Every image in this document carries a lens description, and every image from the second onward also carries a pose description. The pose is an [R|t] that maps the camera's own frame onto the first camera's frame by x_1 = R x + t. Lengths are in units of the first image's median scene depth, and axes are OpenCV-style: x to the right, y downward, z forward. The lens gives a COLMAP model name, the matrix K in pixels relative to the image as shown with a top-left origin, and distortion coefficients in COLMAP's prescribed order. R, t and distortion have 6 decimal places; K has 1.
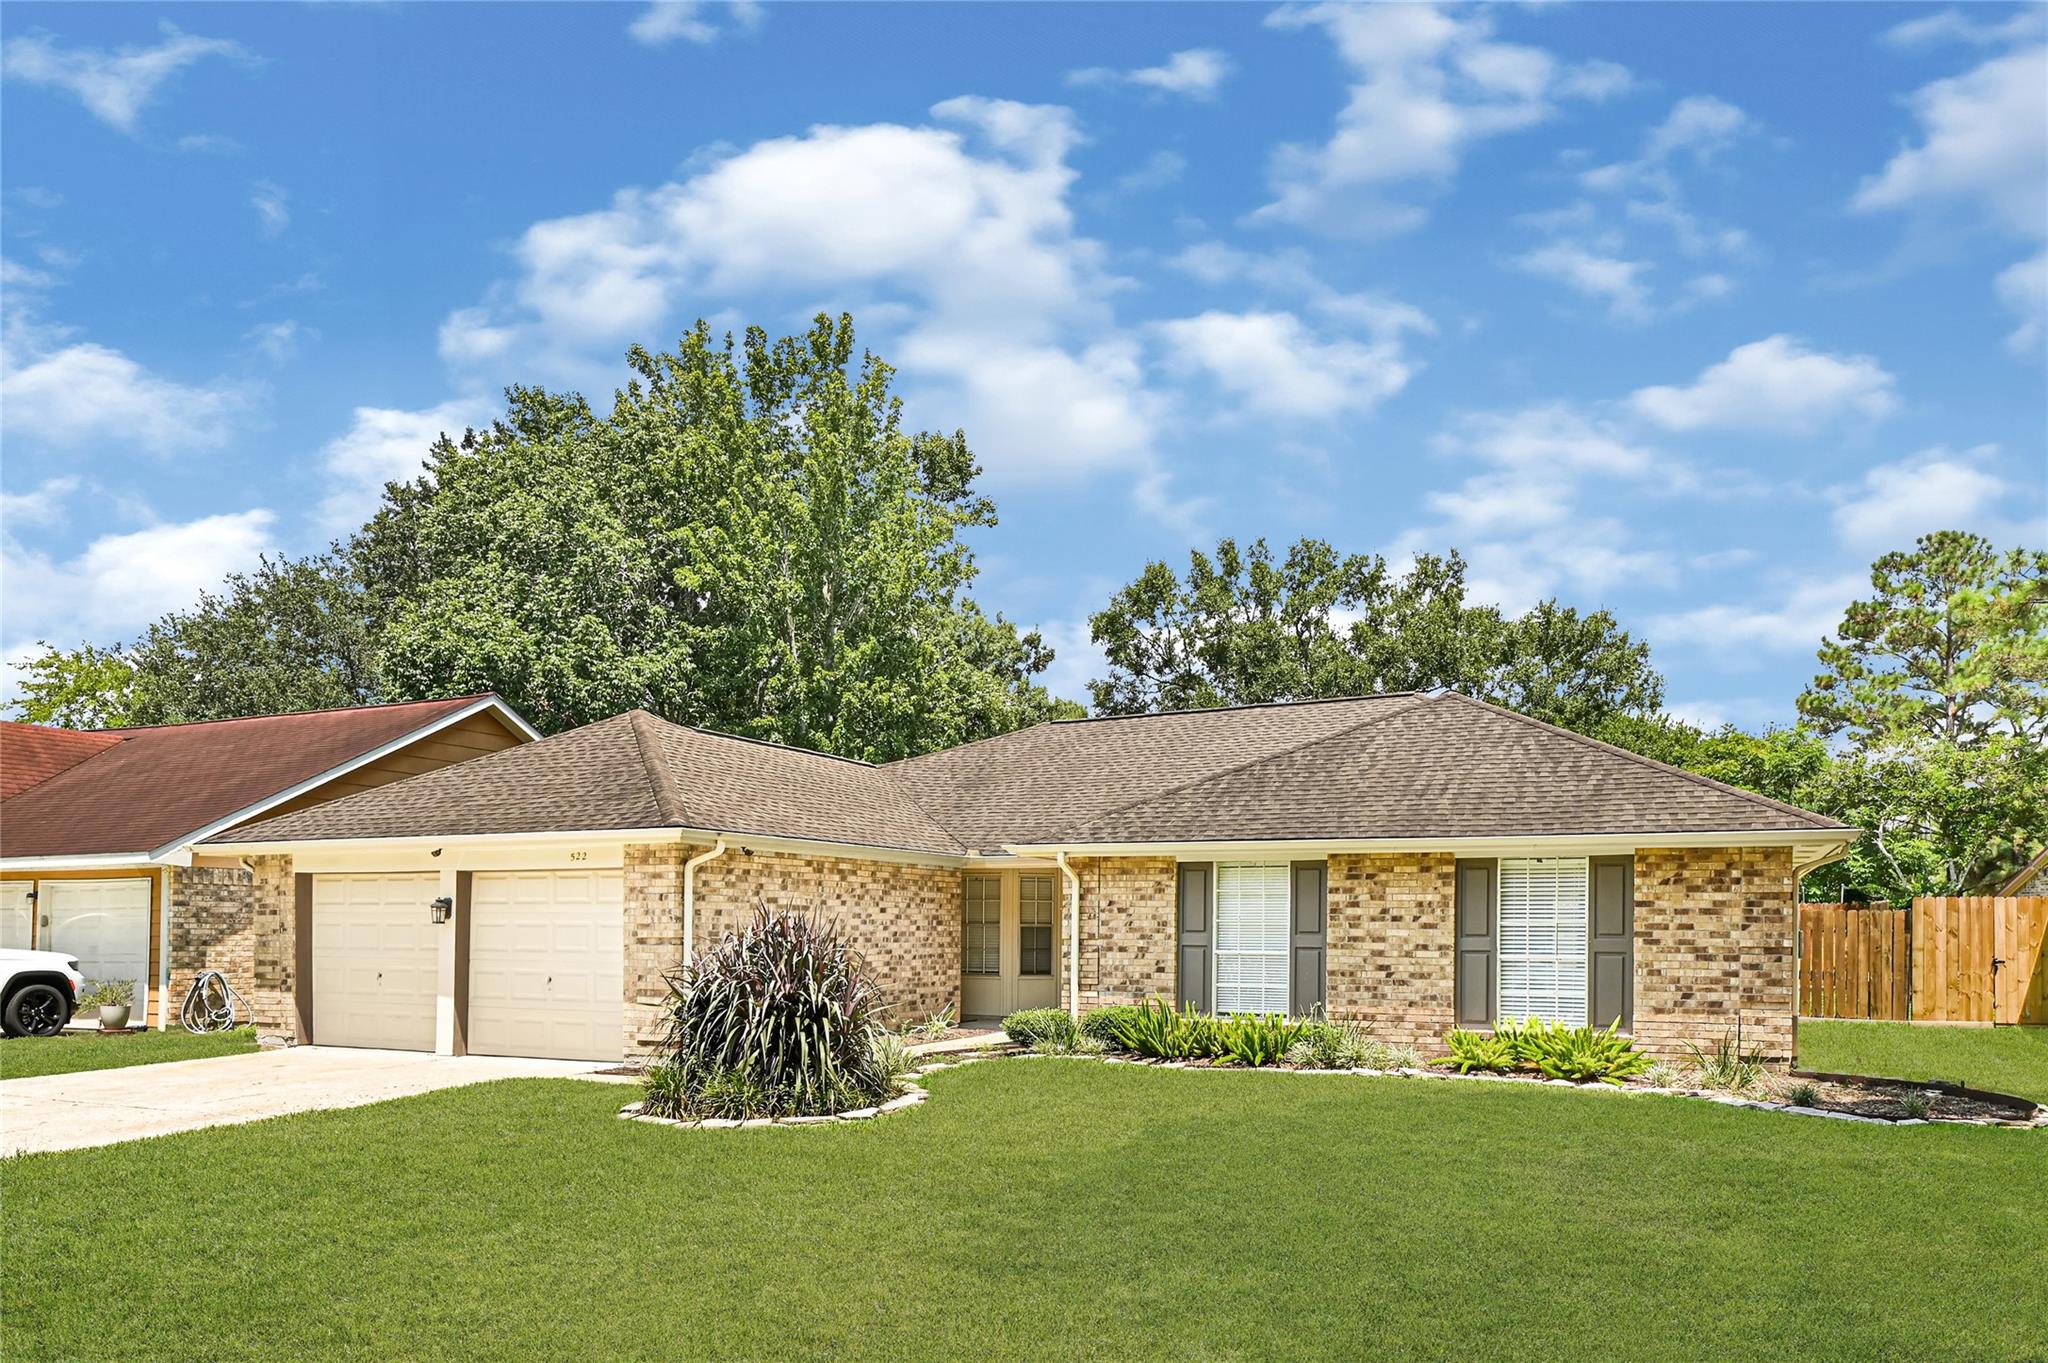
lens RADIAL K [[1439.4, 0, 1022.4], [0, 1439.4, 684.5], [0, 0, 1]] dist [0.002628, 0.000243]
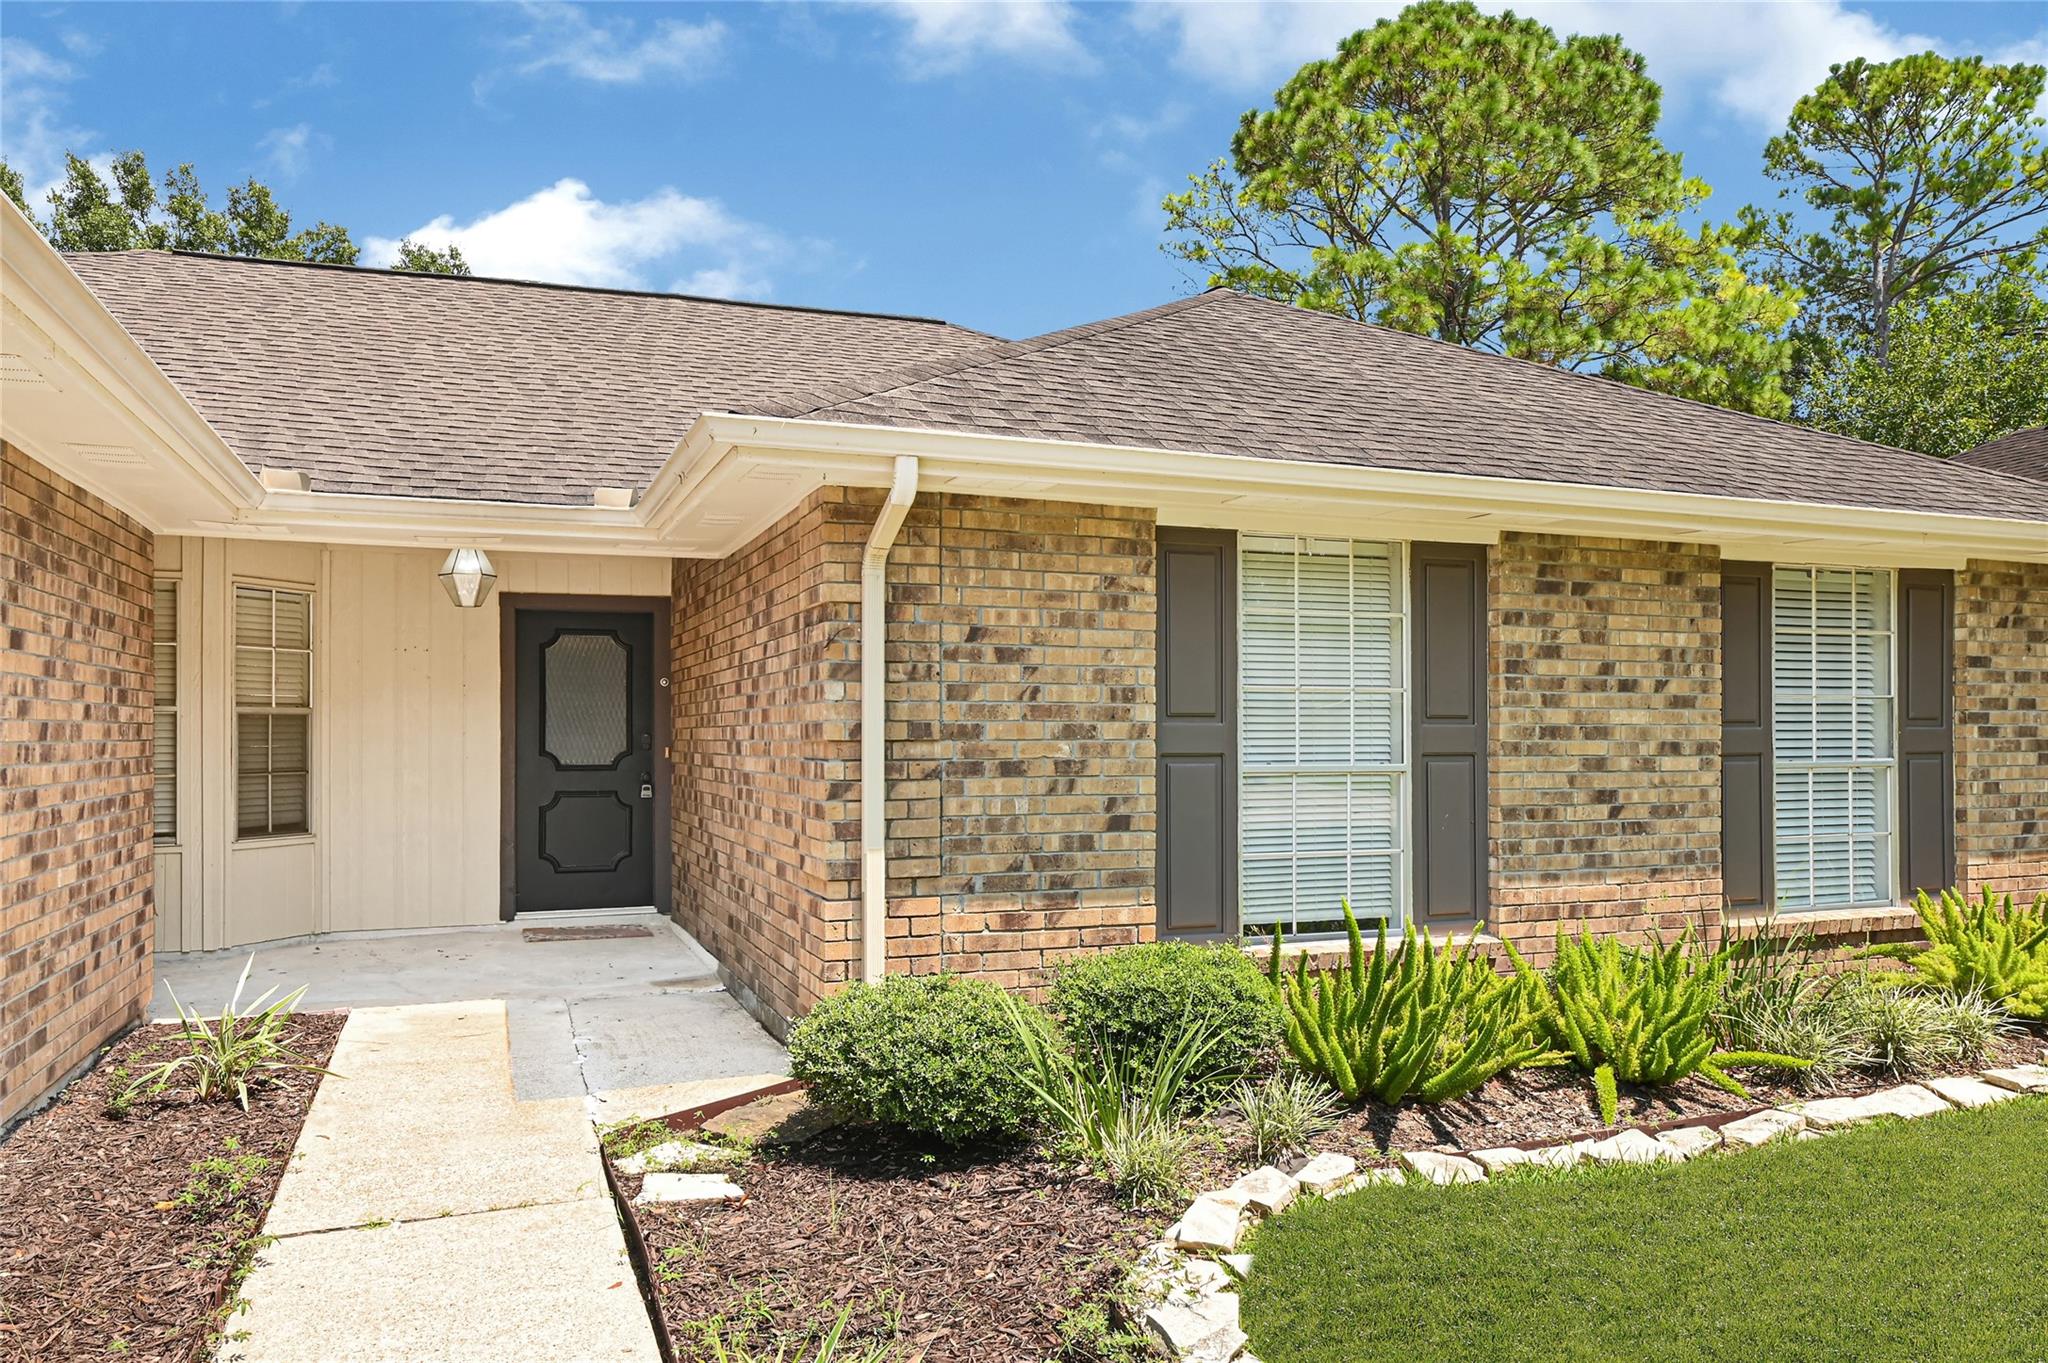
lens RADIAL K [[1439.4, 0, 1024.1], [0, 1439.4, 680.8], [0, 0, 1]] dist [0.002628, 0.000243]
pose [[0.689817, 0.019549, 0.723720, -0.186010], [-0.114766, 0.989948, 0.082650, 0.144821], [-0.714830, -0.140071, 0.685126, 0.823689]]
